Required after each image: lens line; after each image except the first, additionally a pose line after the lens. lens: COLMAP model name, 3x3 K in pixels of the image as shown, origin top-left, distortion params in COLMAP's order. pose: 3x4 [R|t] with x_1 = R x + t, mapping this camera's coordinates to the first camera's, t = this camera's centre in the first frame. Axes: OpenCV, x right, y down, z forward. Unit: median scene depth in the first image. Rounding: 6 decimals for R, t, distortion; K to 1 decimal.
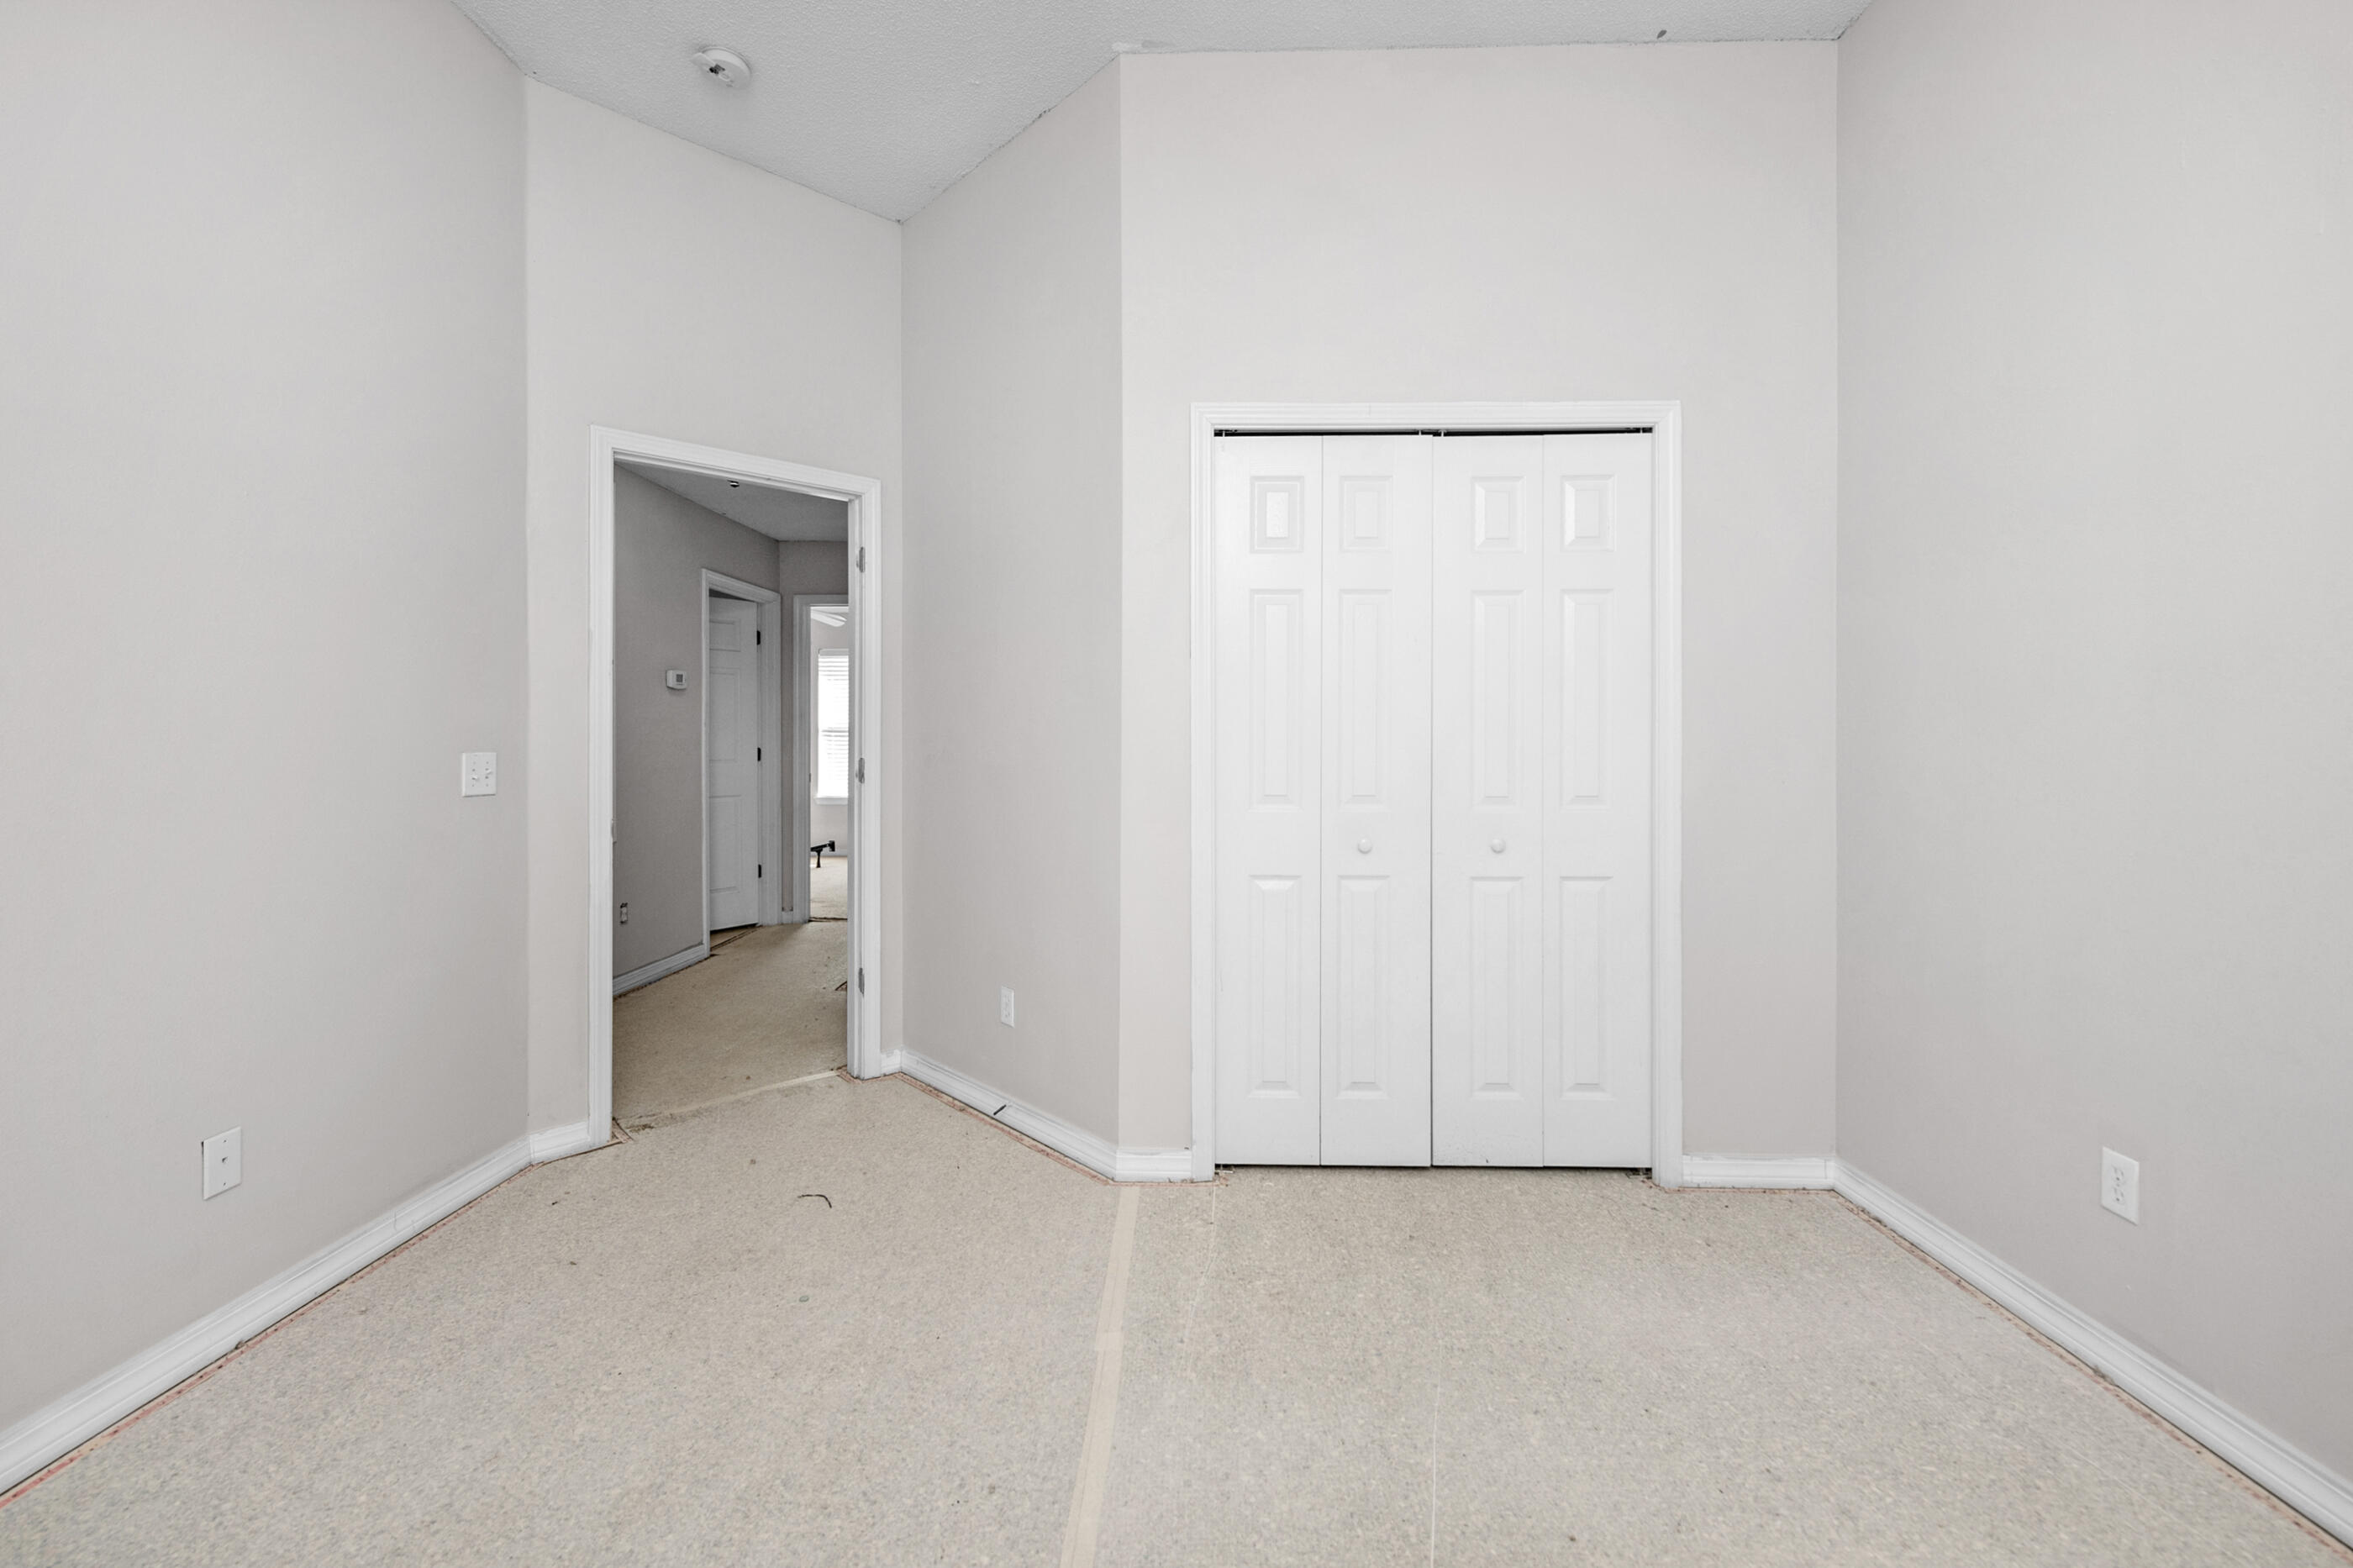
lens RADIAL K [[951.7, 0, 1177.9], [0, 951.7, 740.8], [0, 0, 1]] dist [0.000495, -0.000278]
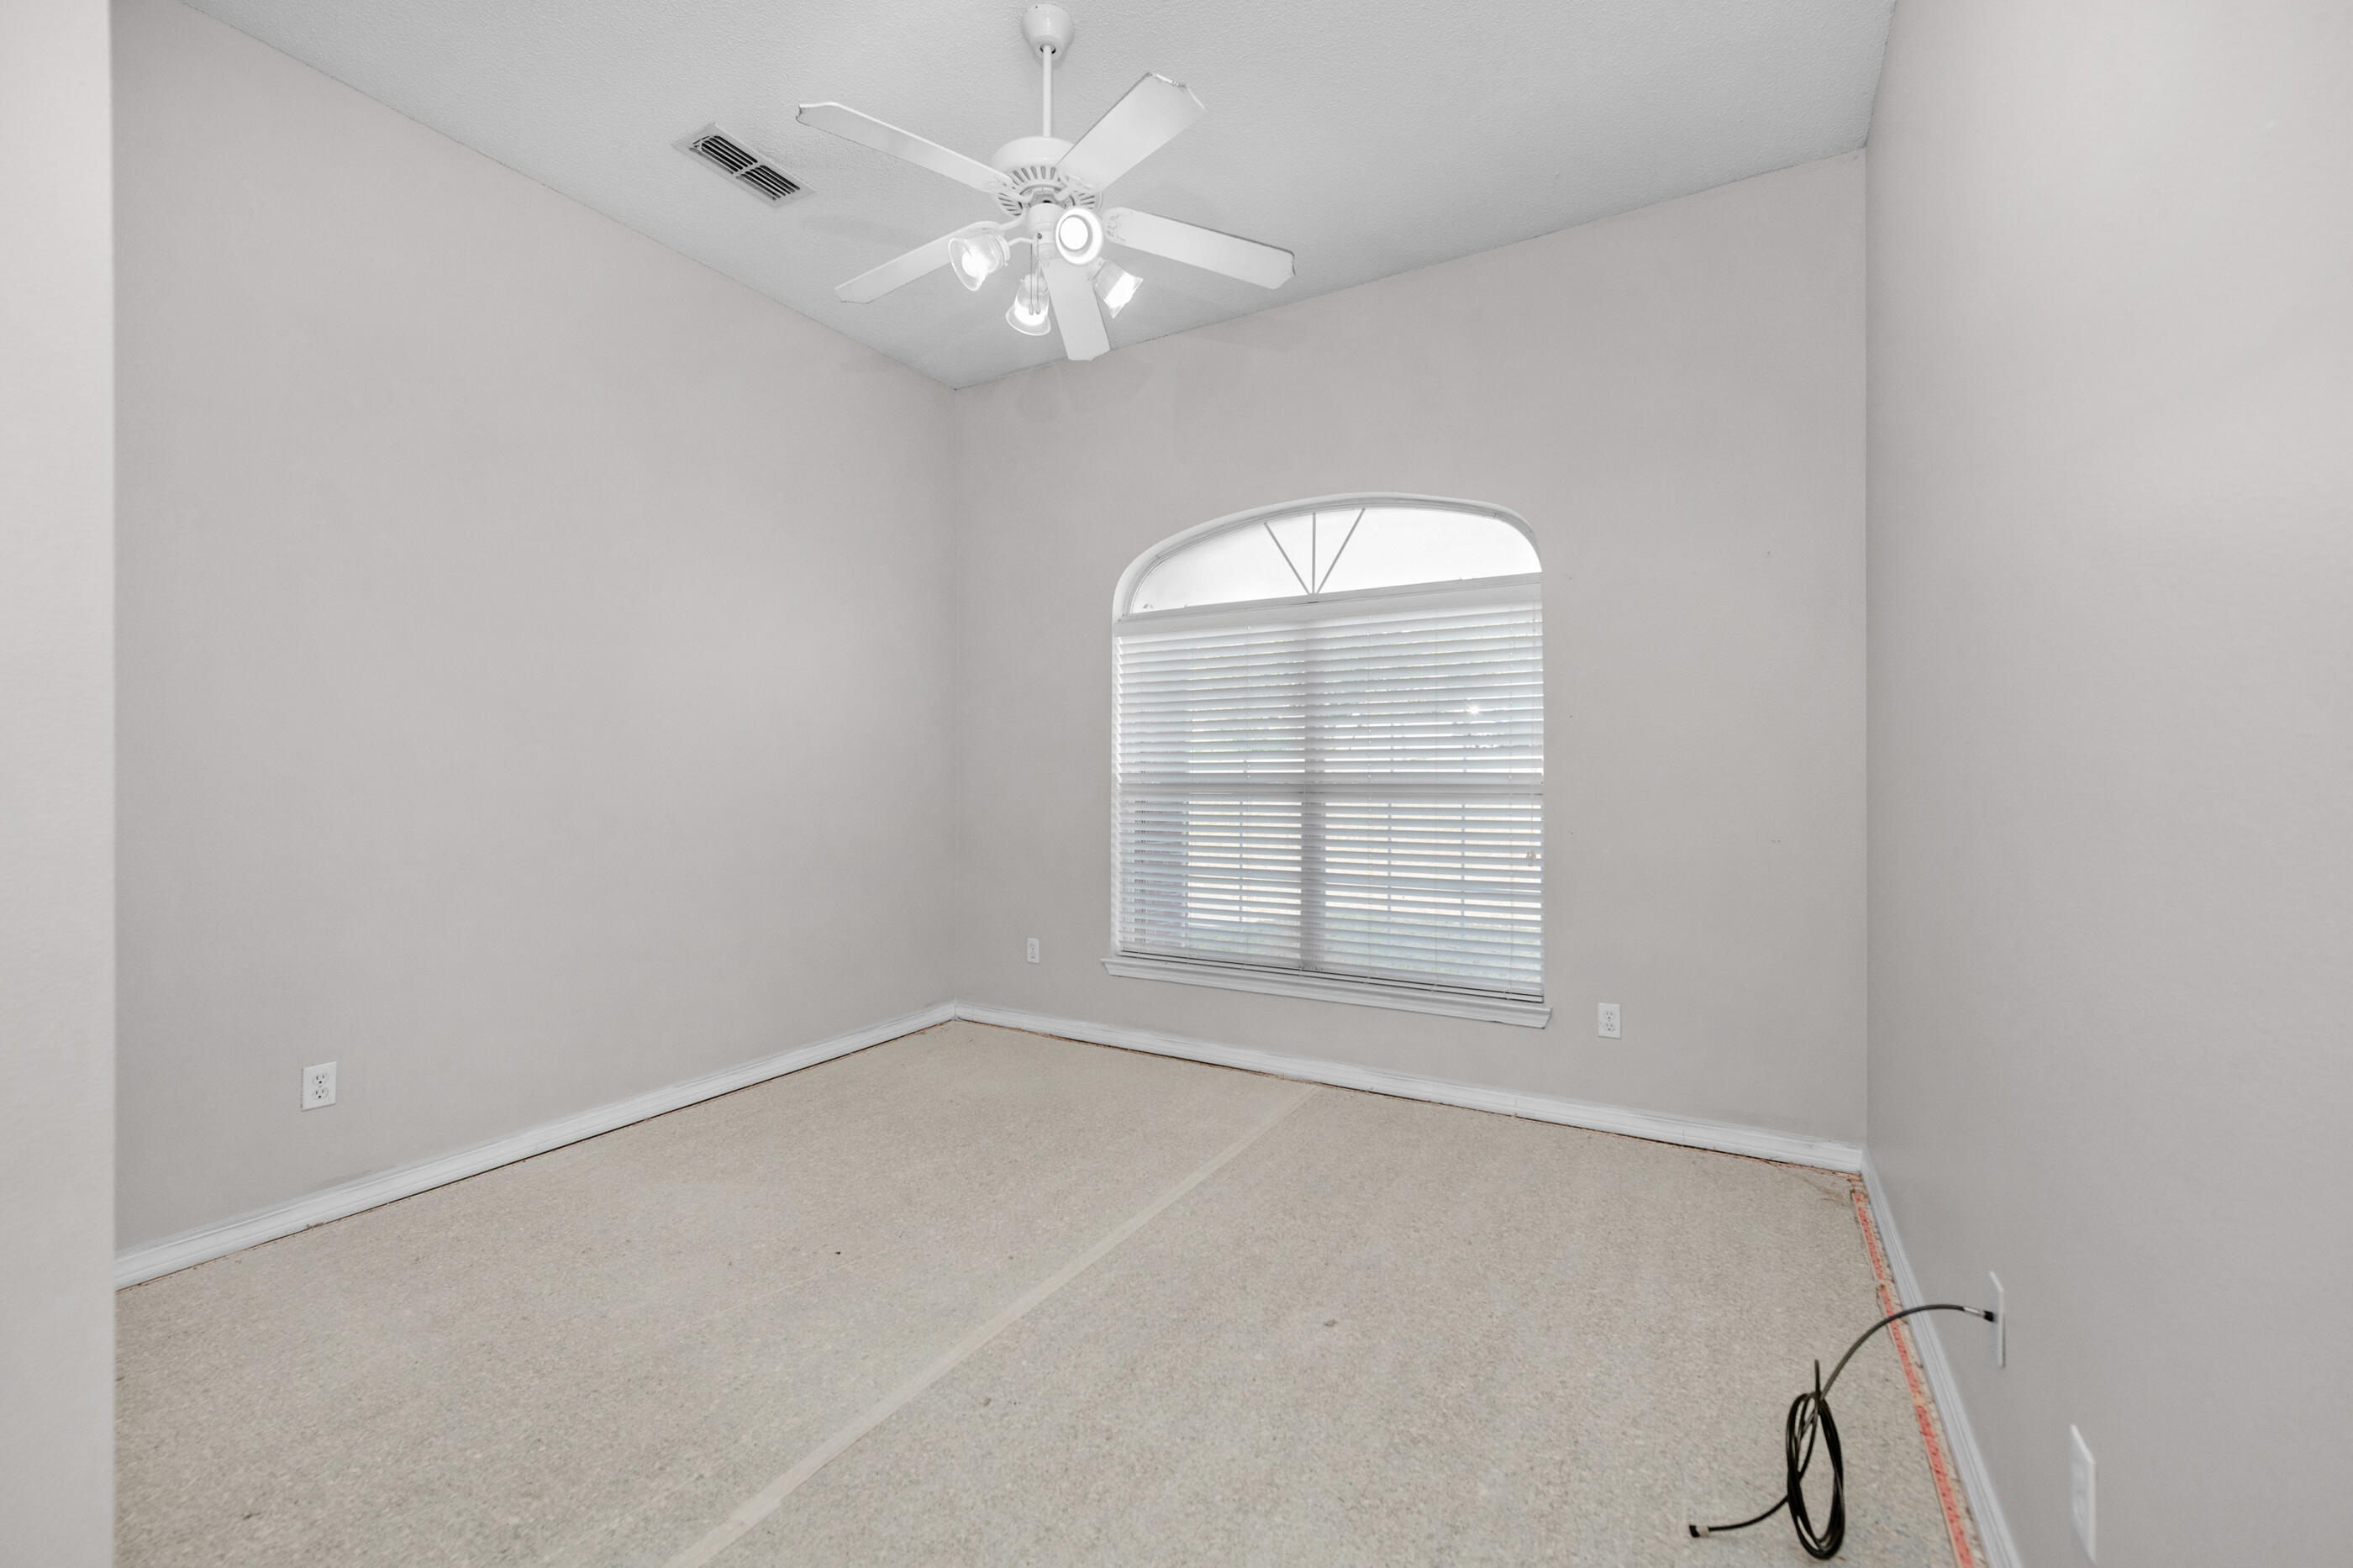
lens RADIAL K [[942.3, 0, 1202.9], [0, 942.3, 768.6], [0, 0, 1]] dist [0.003697, -0.000187]
pose [[-0.884250, 0.001983, 0.467009, -0.582487], [-0.001674, 0.999971, -0.007414, 0.001164], [-0.467011, -0.007338, -0.884221, 1.135170]]
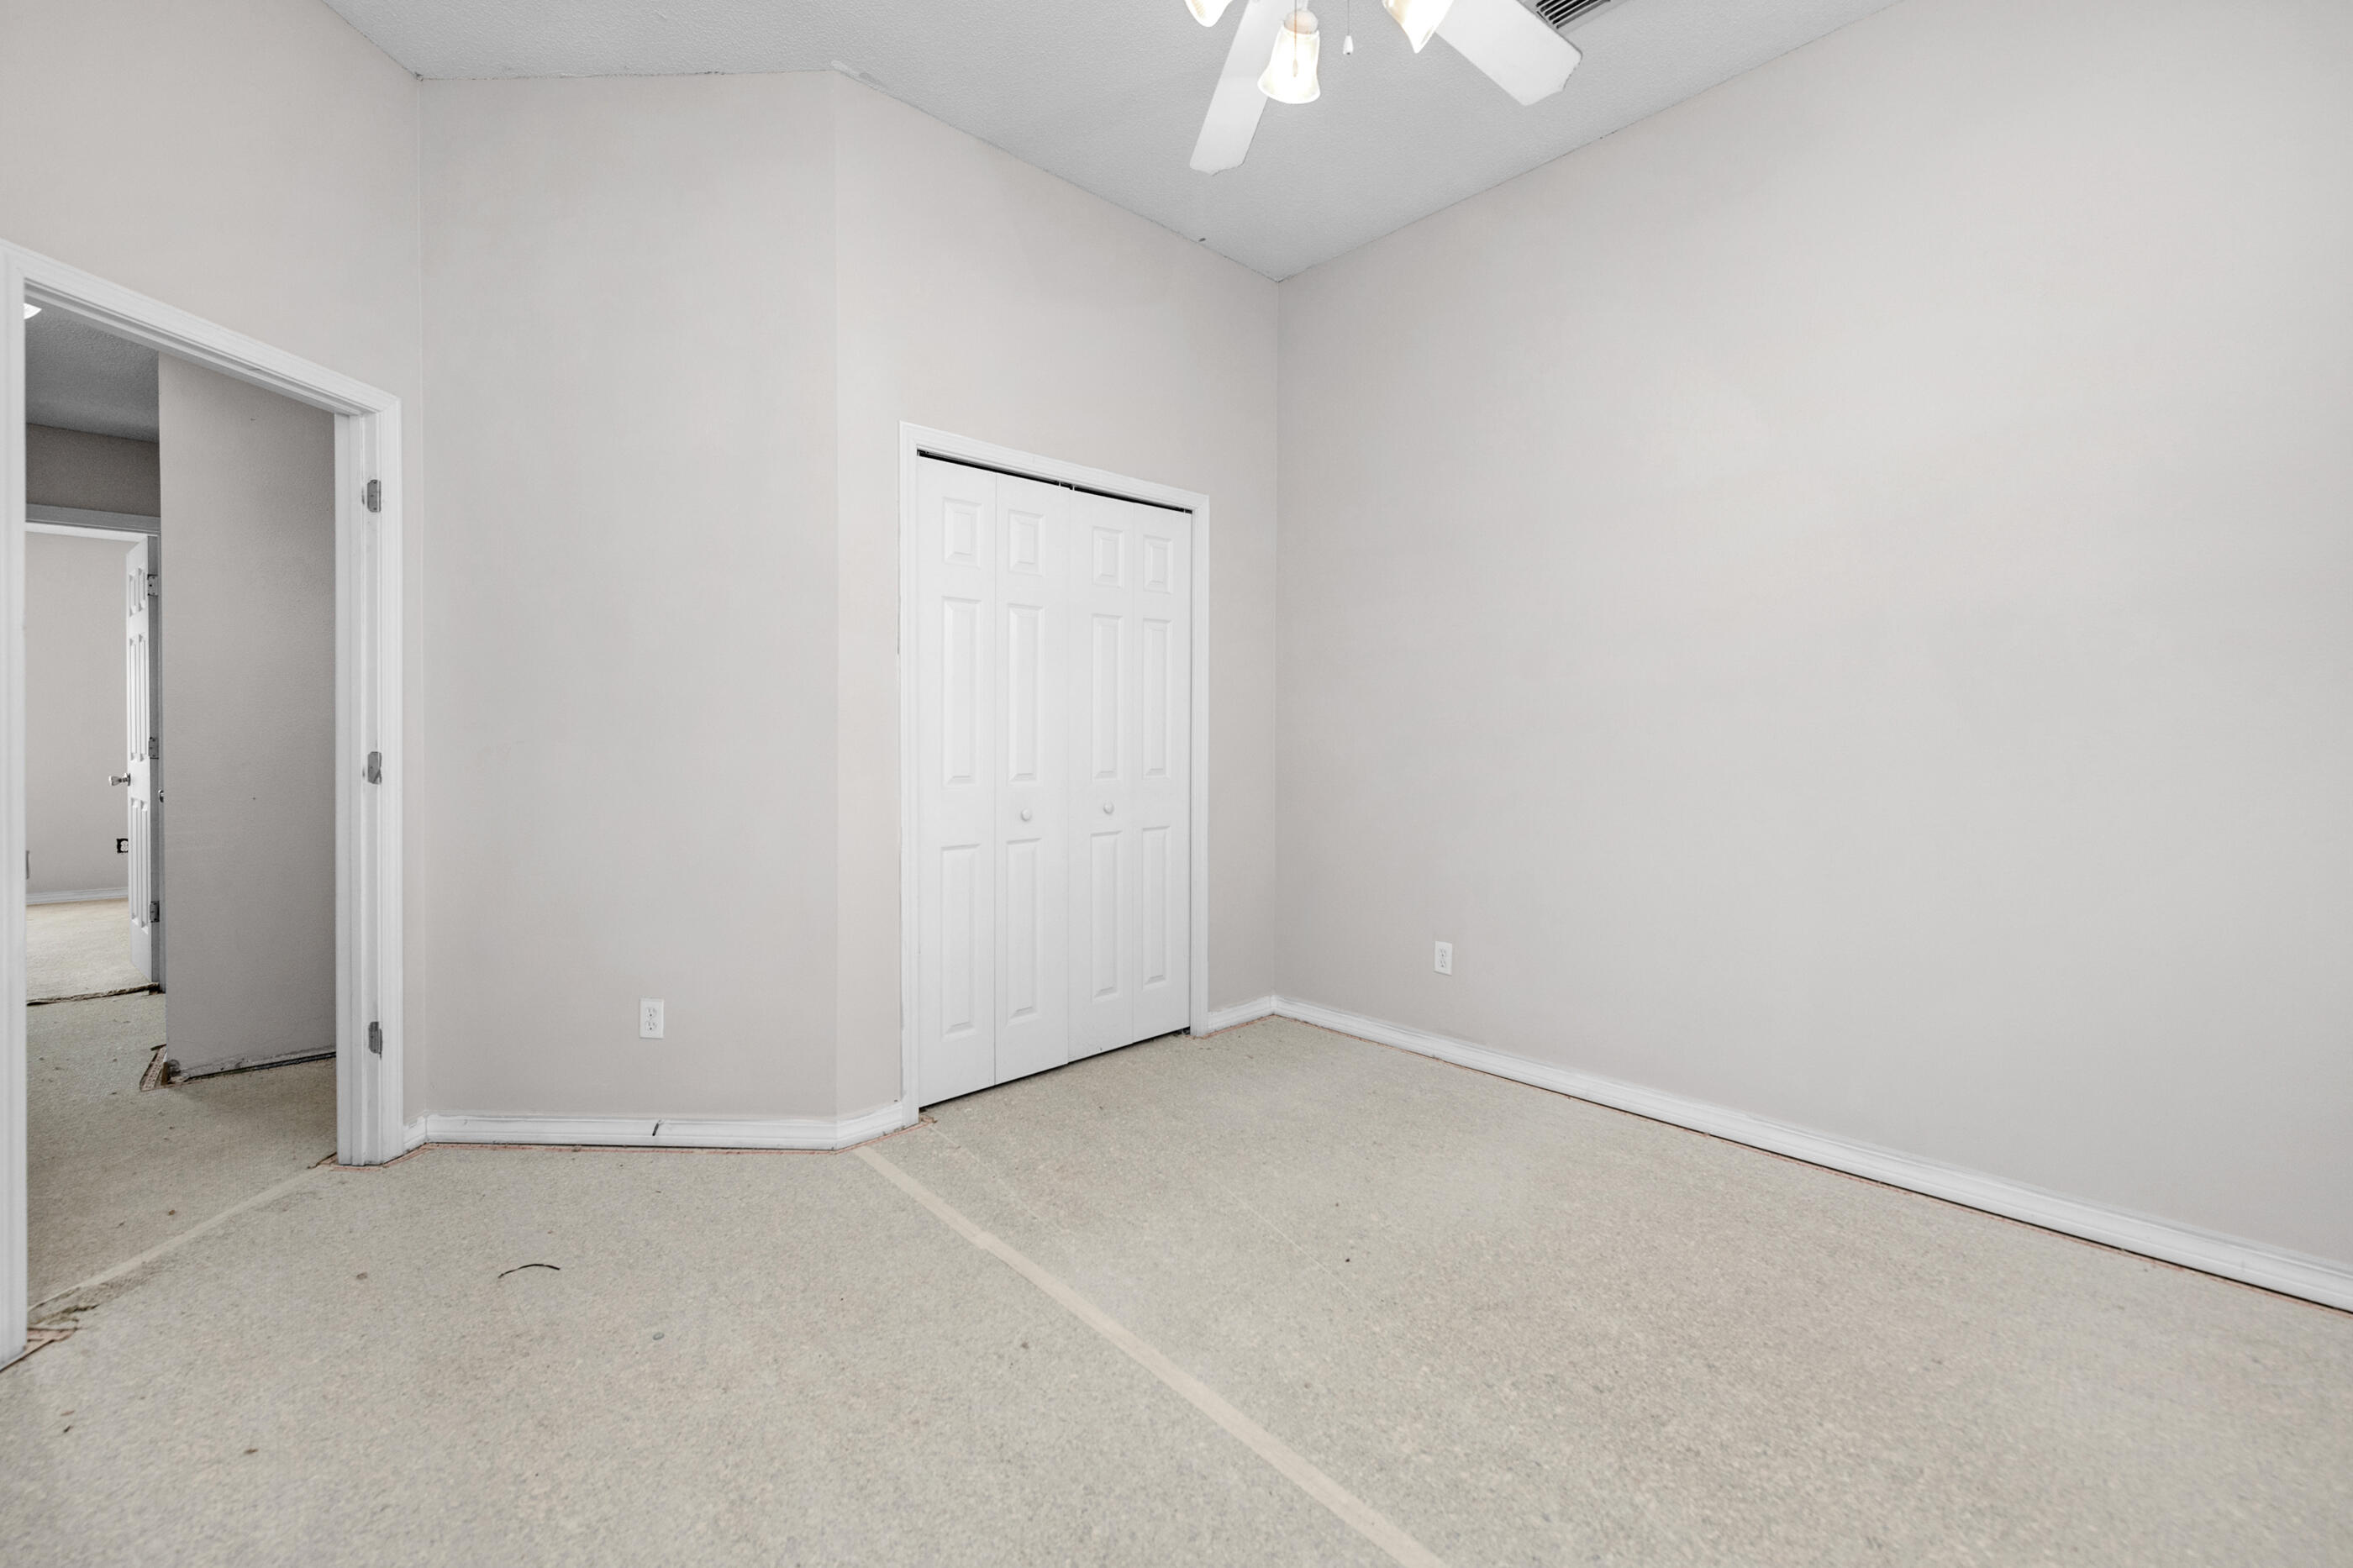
lens RADIAL K [[946.0, 0, 1145.7], [0, 946.0, 732.4], [0, 0, 1]] dist [0.000582, -0.002591]
pose [[0.726667, -0.002905, 0.686984, -0.536304], [0.000543, 0.999993, 0.003653, 0.000292], [-0.686990, -0.002282, 0.726664, 0.012165]]
